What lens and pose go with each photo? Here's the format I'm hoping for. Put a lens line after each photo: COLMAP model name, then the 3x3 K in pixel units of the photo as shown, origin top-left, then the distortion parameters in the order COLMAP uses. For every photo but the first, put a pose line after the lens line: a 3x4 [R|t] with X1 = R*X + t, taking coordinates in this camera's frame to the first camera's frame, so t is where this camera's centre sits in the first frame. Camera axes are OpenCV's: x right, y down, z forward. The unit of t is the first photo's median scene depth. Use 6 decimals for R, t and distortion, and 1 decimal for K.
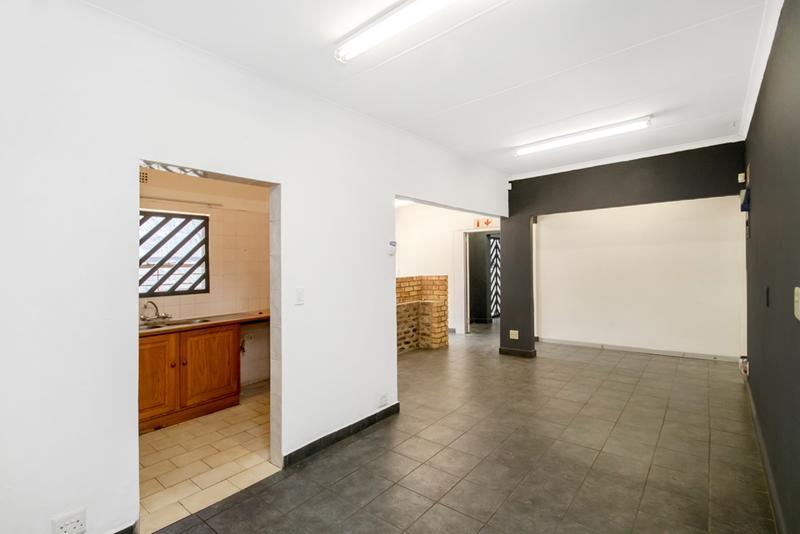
lens RADIAL K [[374.0, 0, 387.9], [0, 374.0, 265.2], [0, 0, 1]] dist [0.000970, 0.000048]
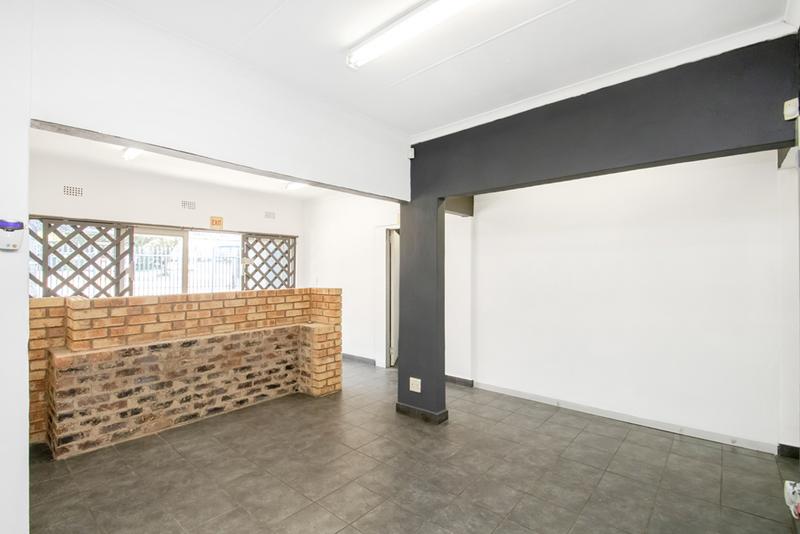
lens RADIAL K [[371.9, 0, 390.4], [0, 371.9, 265.6], [0, 0, 1]] dist [-0.014677, -0.000312]
pose [[0.999495, 0.019125, -0.025375, 0.270404], [-0.019482, 0.999714, -0.013888, -0.007311], [0.025102, 0.014376, 0.999582, 0.319568]]
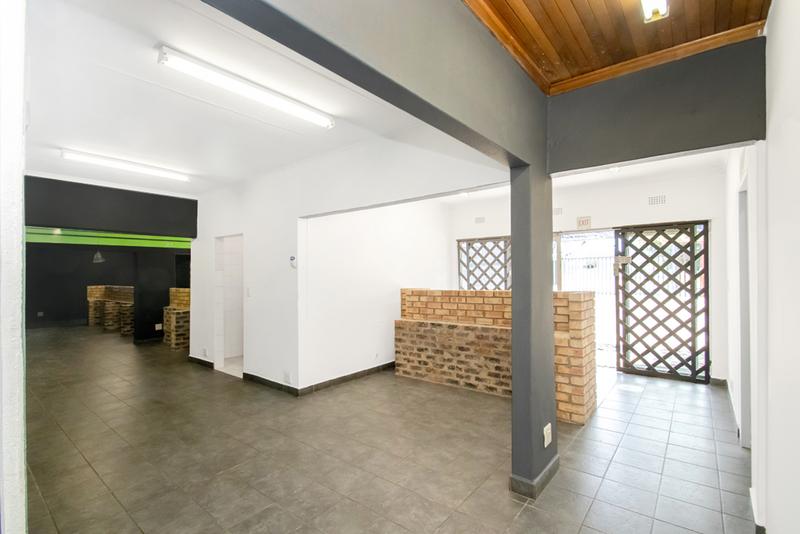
lens RADIAL K [[371.9, 0, 390.4], [0, 371.9, 265.6], [0, 0, 1]] dist [-0.014677, -0.000312]
pose [[0.014265, -0.000626, -0.999898, 0.702720], [0.009039, 0.999959, -0.000497, -0.016695], [0.999857, -0.009031, 0.014270, 0.730297]]
